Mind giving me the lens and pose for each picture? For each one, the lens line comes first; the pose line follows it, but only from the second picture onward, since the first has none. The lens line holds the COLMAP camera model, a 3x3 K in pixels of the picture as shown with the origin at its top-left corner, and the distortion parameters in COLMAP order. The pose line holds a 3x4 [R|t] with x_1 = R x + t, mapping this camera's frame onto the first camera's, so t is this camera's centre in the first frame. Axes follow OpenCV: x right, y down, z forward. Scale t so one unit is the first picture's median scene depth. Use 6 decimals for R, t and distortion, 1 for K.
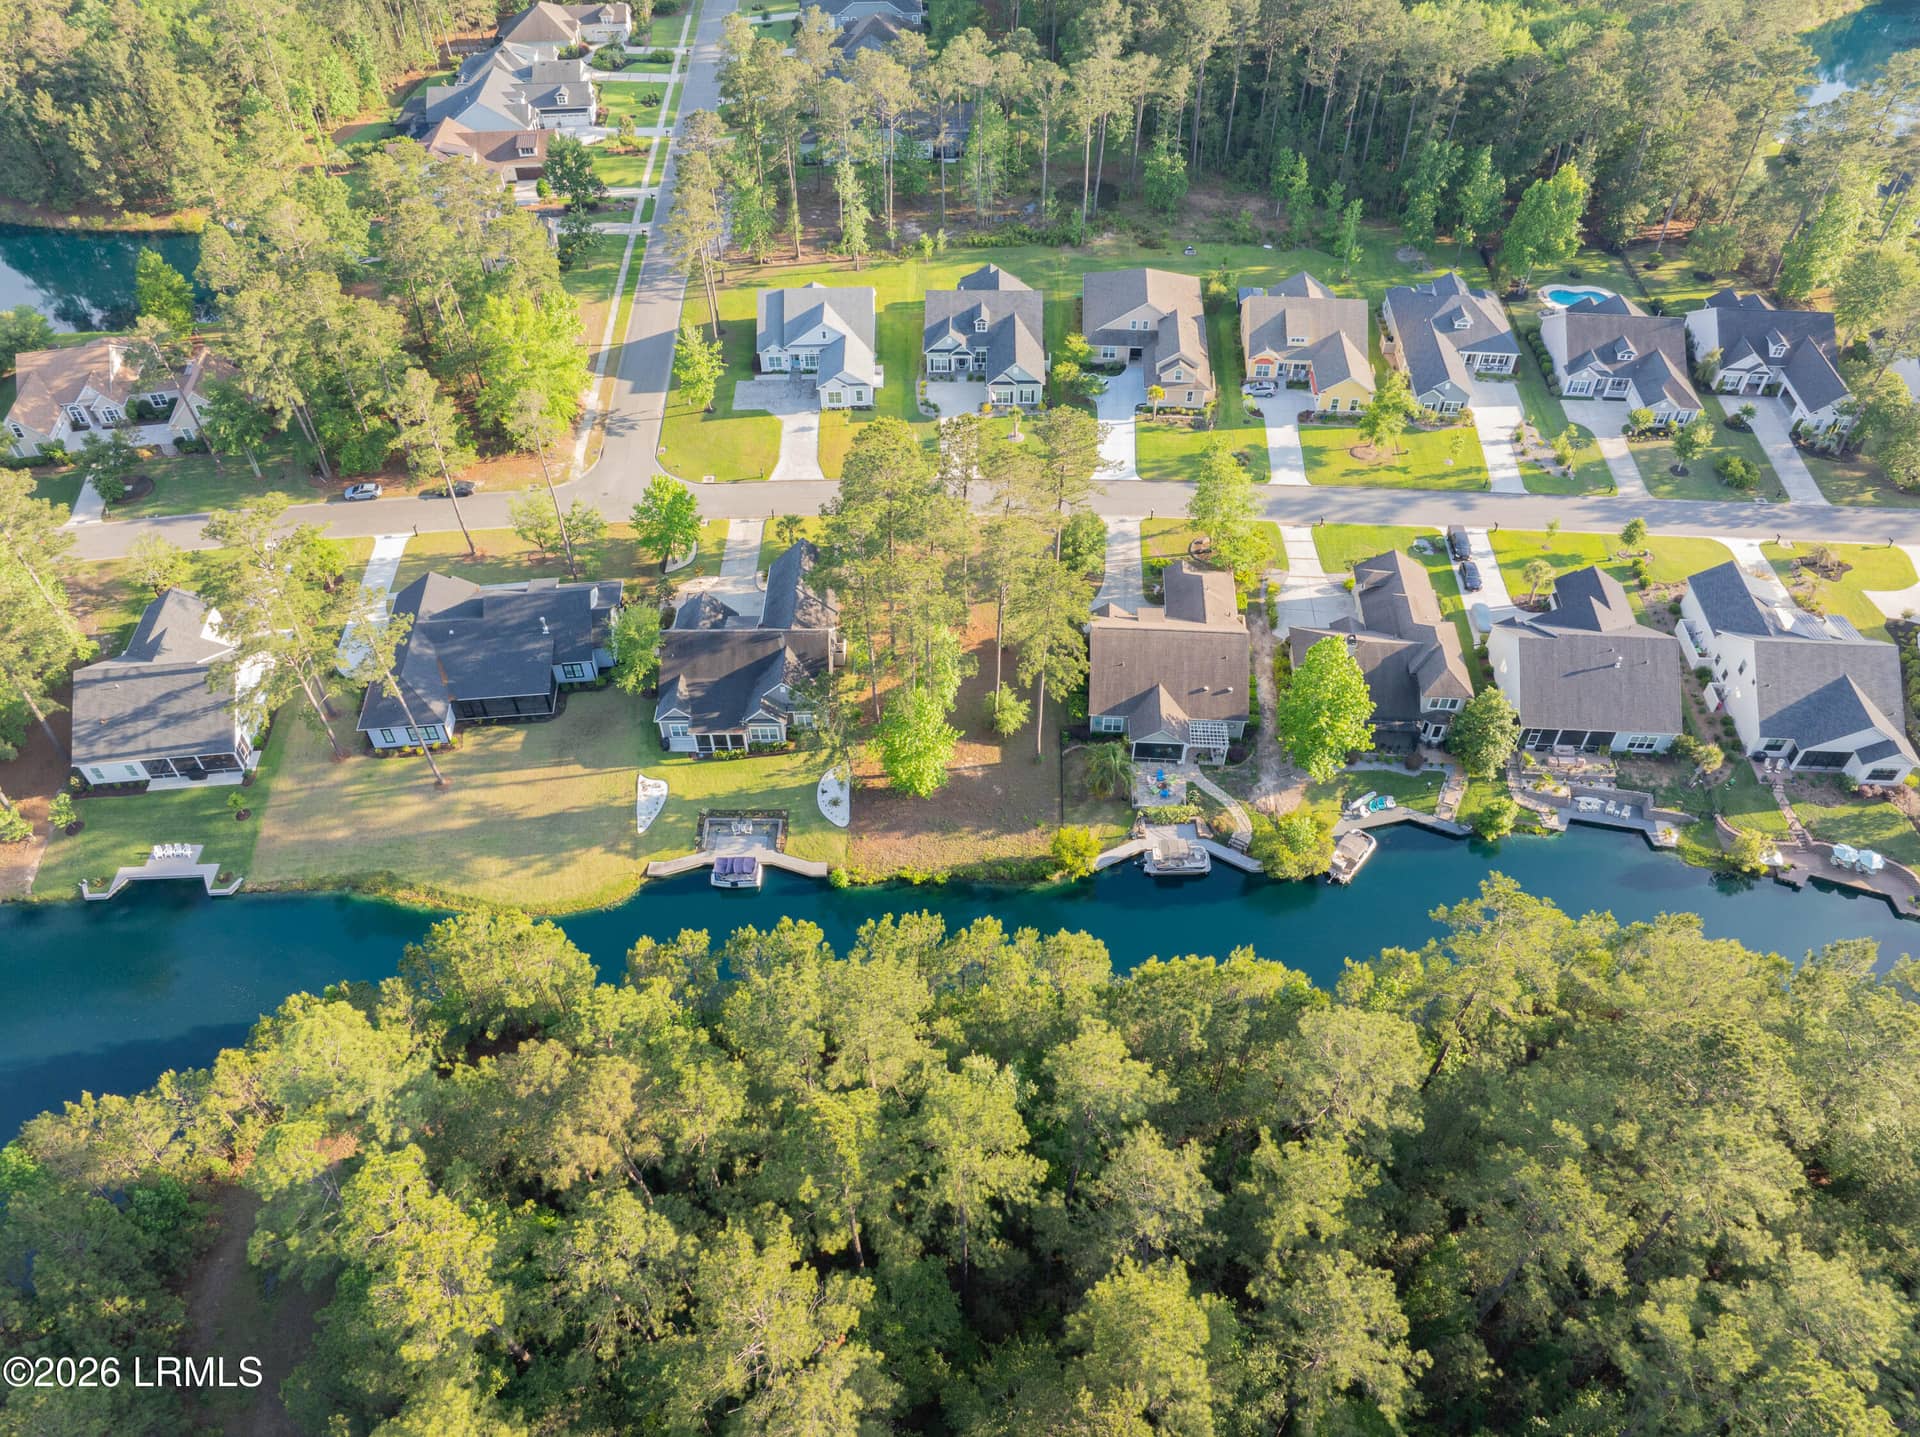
lens RADIAL K [[1338.6, 0, 960.0], [0, 1338.6, 718.5], [0, 0, 1]] dist [-0.040751, 0.000837]
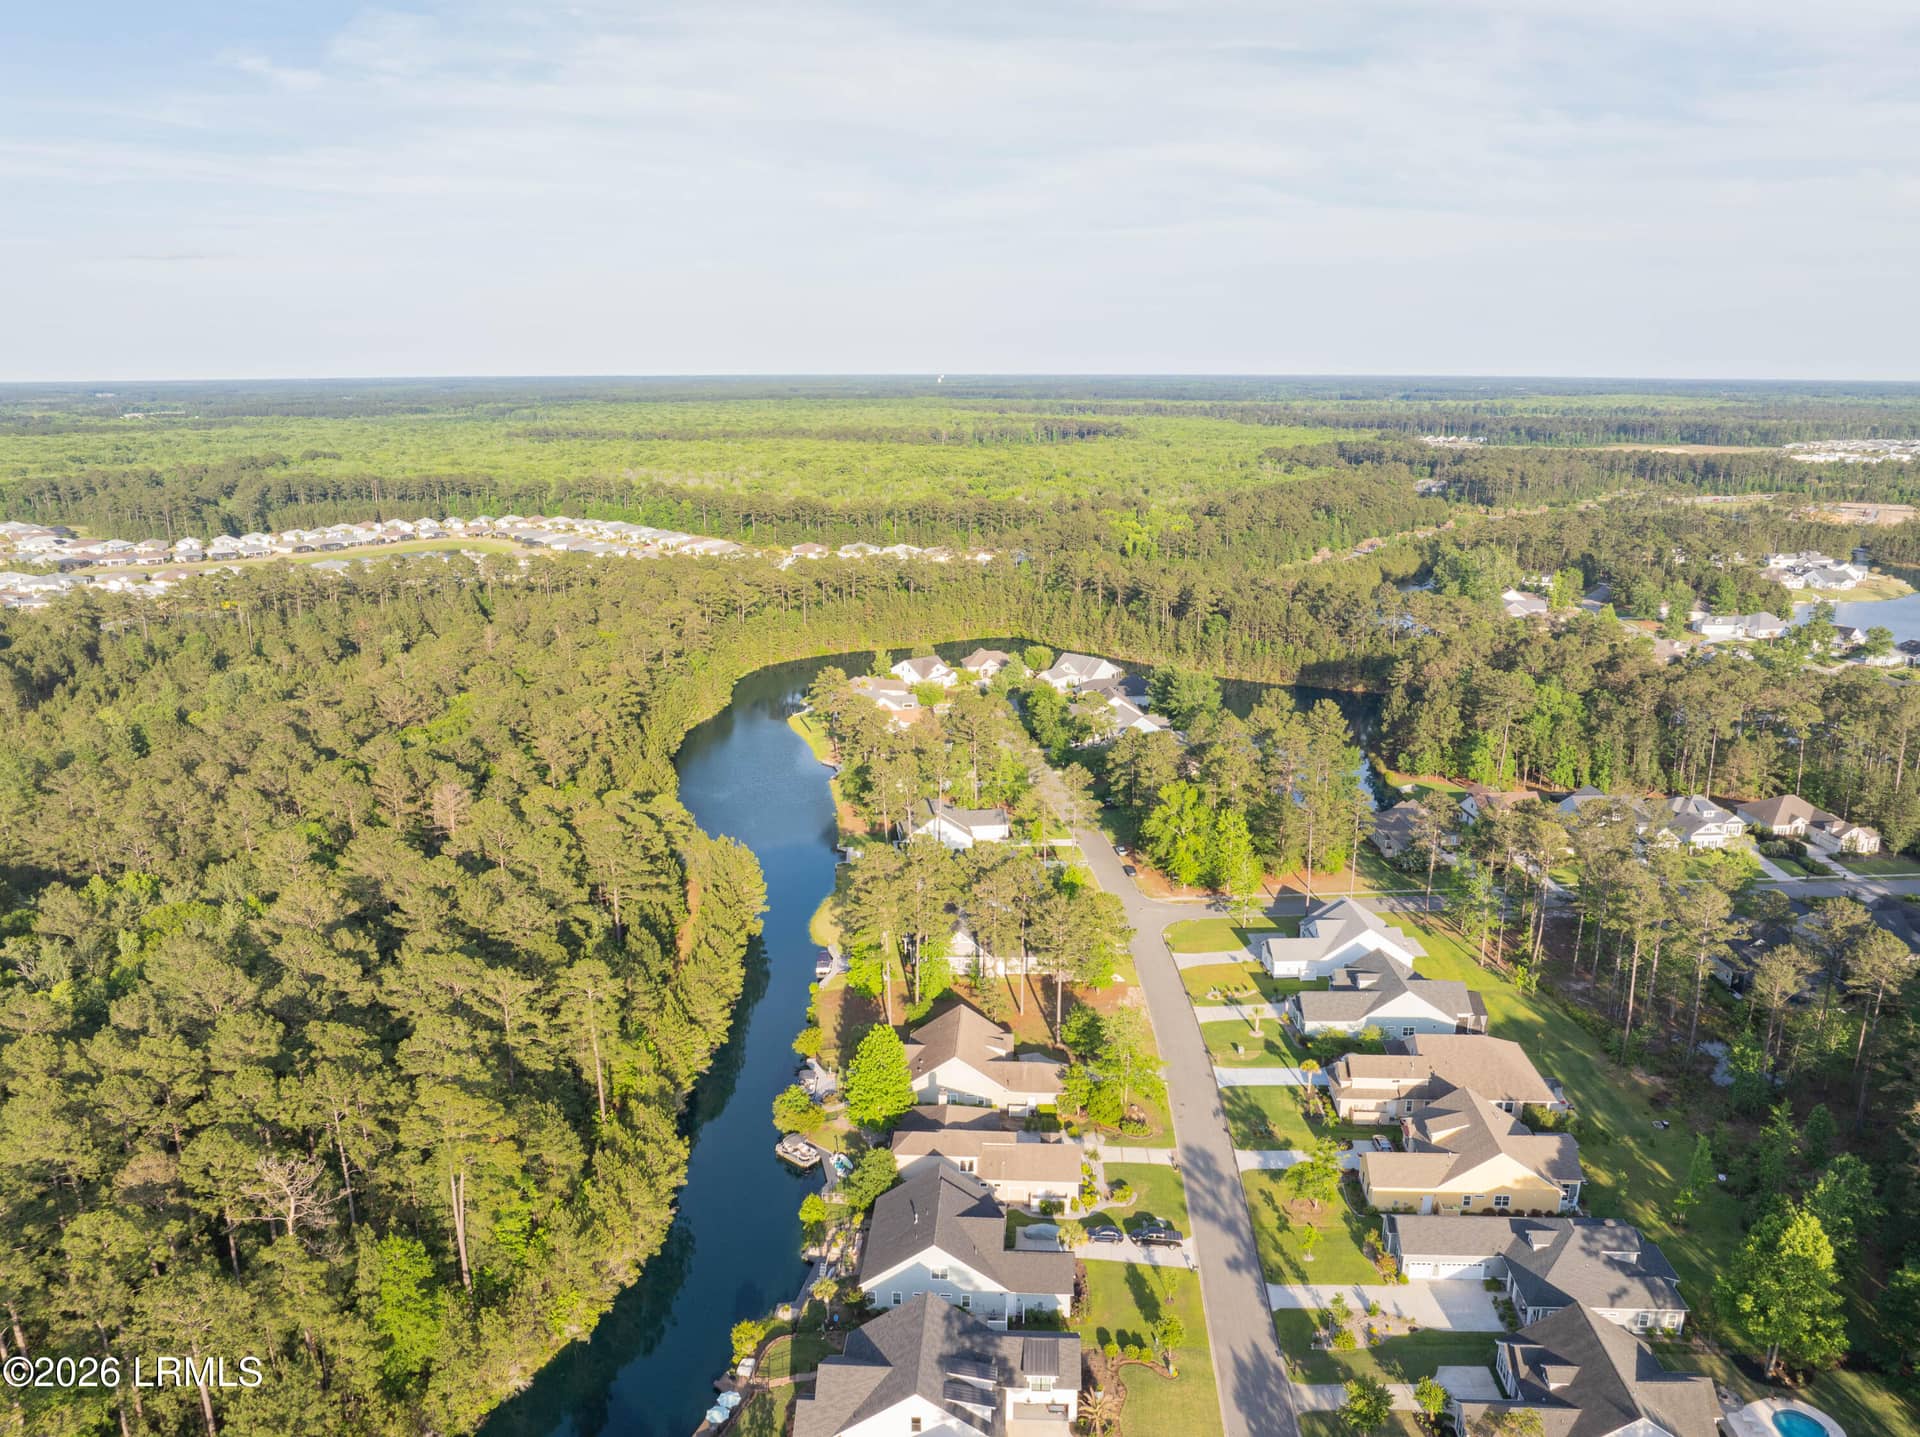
lens RADIAL K [[1345.6, 0, 960.0], [0, 1345.6, 718.5], [0, 0, 1]] dist [-0.058611, 0.037276]
pose [[0.008977, 0.261599, -0.965135, 1.378752], [-0.719486, 0.671981, 0.175447, -0.516222], [0.694449, 0.692826, 0.194249, 0.483242]]
